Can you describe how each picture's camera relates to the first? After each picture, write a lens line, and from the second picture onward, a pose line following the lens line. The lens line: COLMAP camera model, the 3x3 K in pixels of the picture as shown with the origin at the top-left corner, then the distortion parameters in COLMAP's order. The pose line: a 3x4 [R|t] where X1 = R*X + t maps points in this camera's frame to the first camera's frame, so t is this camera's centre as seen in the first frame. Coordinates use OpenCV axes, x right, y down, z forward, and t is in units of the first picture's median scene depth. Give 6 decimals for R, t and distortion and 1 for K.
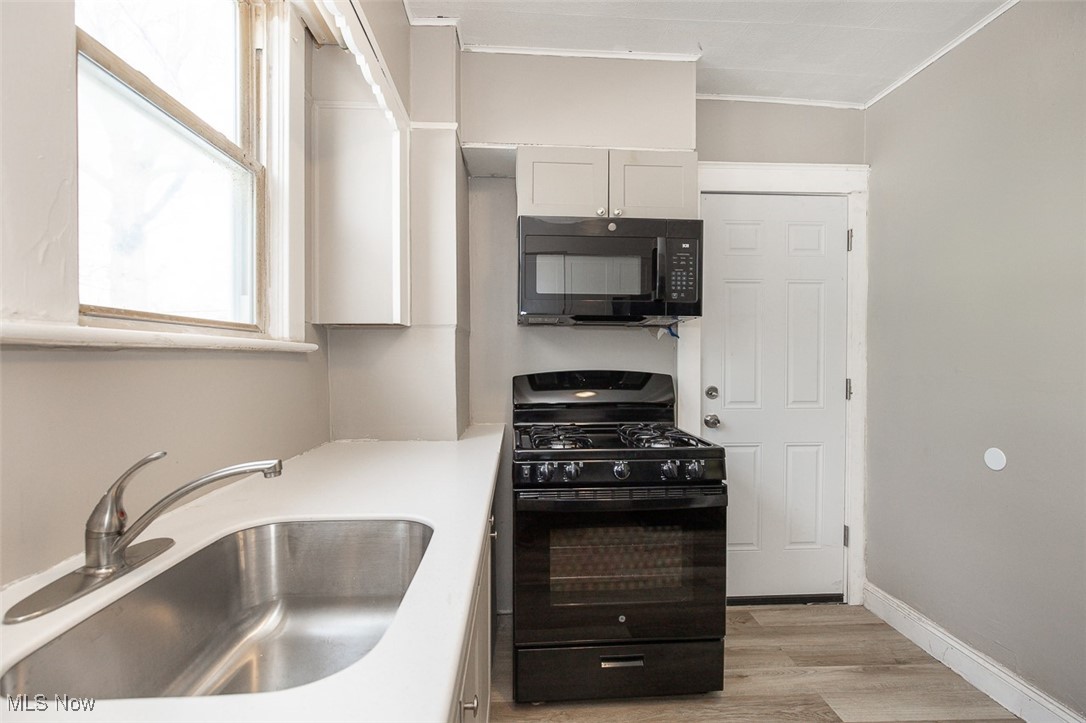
lens RADIAL K [[501.2, 0, 545.5], [0, 501.2, 359.6], [0, 0, 1]] dist [-0.003696, -0.000404]
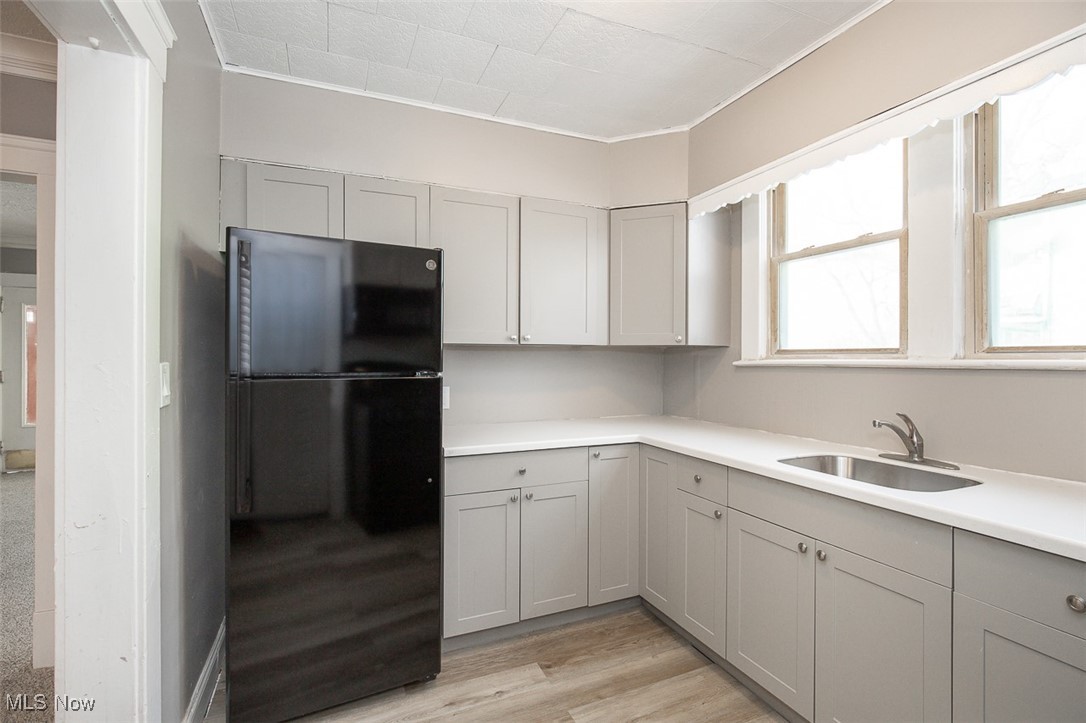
lens RADIAL K [[501.2, 0, 545.5], [0, 501.2, 359.6], [0, 0, 1]] dist [-0.003696, -0.000404]
pose [[-0.930391, -0.003987, -0.366547, 0.874186], [-0.006051, 0.999972, 0.004482, -0.035301], [0.366519, 0.006388, -0.930389, 1.319056]]
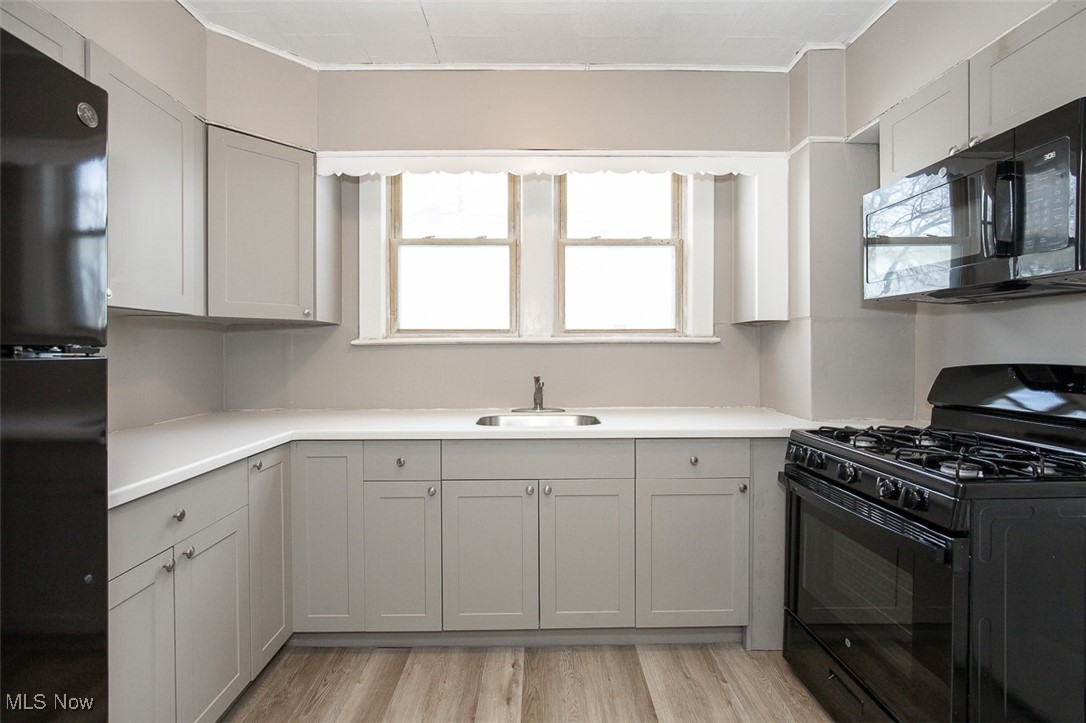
lens RADIAL K [[492.5, 0, 545.2], [0, 492.5, 354.8], [0, 0, 1]] dist [-0.000763, -0.000180]
pose [[-0.032298, 0.010901, -0.999419, 1.247207], [-0.000756, 0.999940, 0.010931, 0.006356], [0.999478, 0.001109, -0.032287, 0.582523]]
